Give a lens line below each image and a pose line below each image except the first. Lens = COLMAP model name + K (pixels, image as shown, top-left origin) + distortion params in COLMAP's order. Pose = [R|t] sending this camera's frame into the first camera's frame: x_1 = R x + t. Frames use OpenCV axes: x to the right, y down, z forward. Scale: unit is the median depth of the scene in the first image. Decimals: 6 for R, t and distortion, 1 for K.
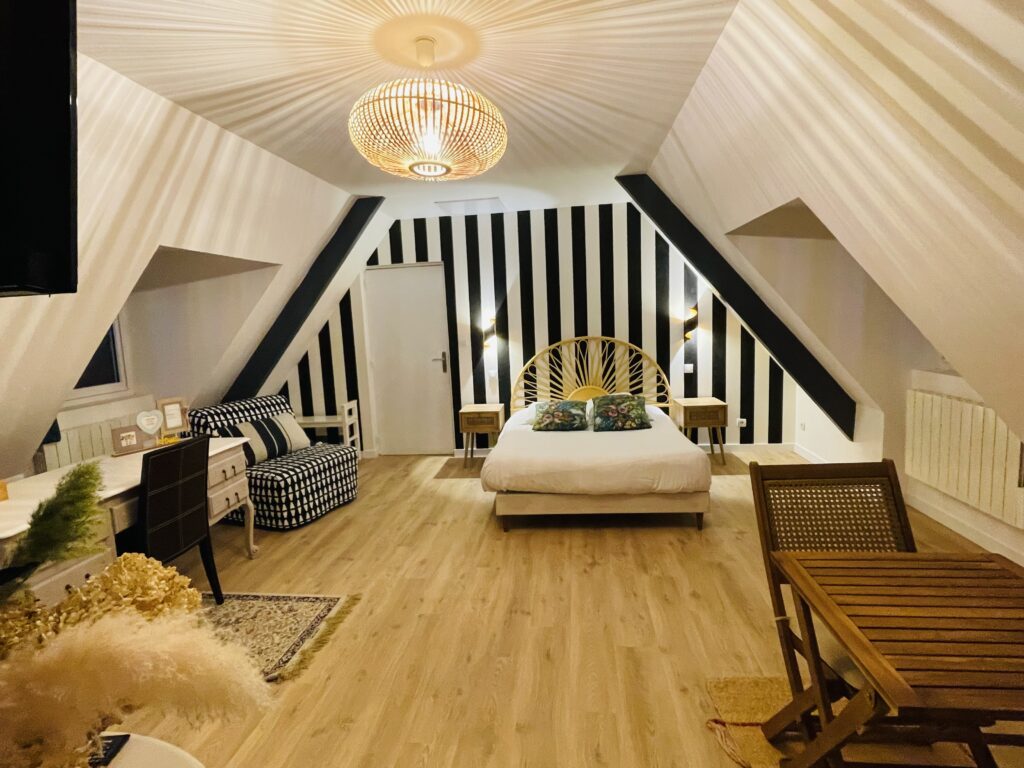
lens RADIAL K [[512.0, 0, 512.0], [0, 512.0, 382.0], [0, 0, 1]] dist [-0.001128, -0.000261]
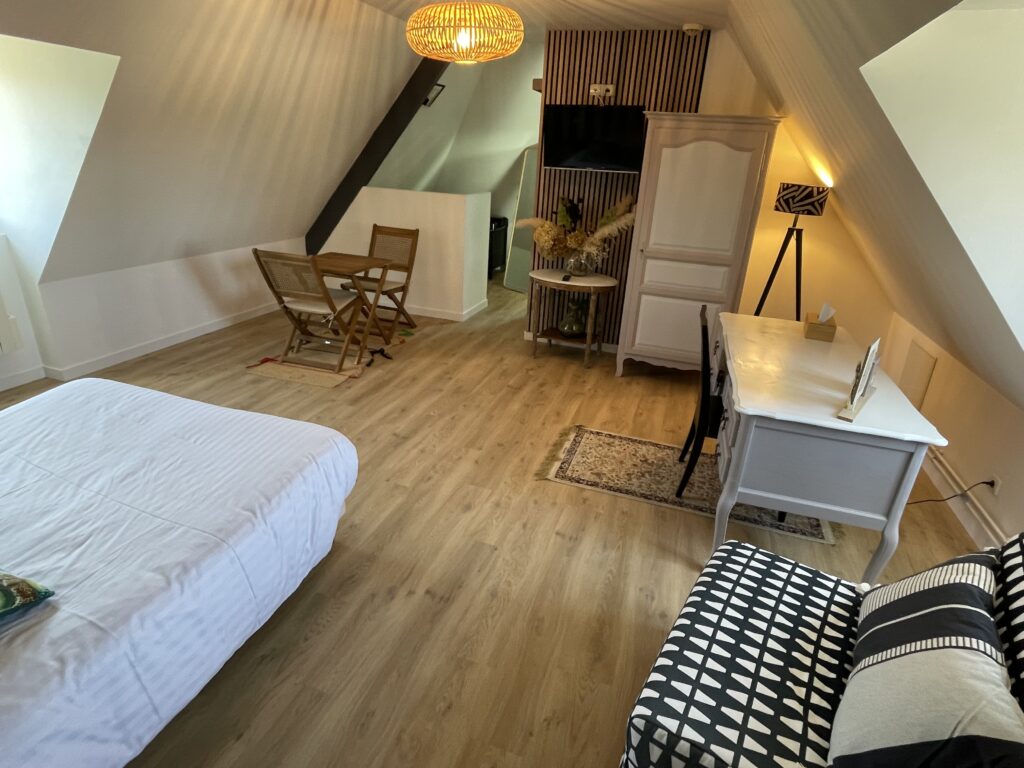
lens RADIAL K [[543.9, 0, 508.4], [0, 543.9, 382.2], [0, 0, 1]] dist [0.001068, 0.000197]
pose [[-0.977390, -0.085530, 0.193373, -0.455433], [0.020376, 0.872180, 0.488761, -0.272722], [-0.210460, 0.481651, -0.850717, 1.913911]]
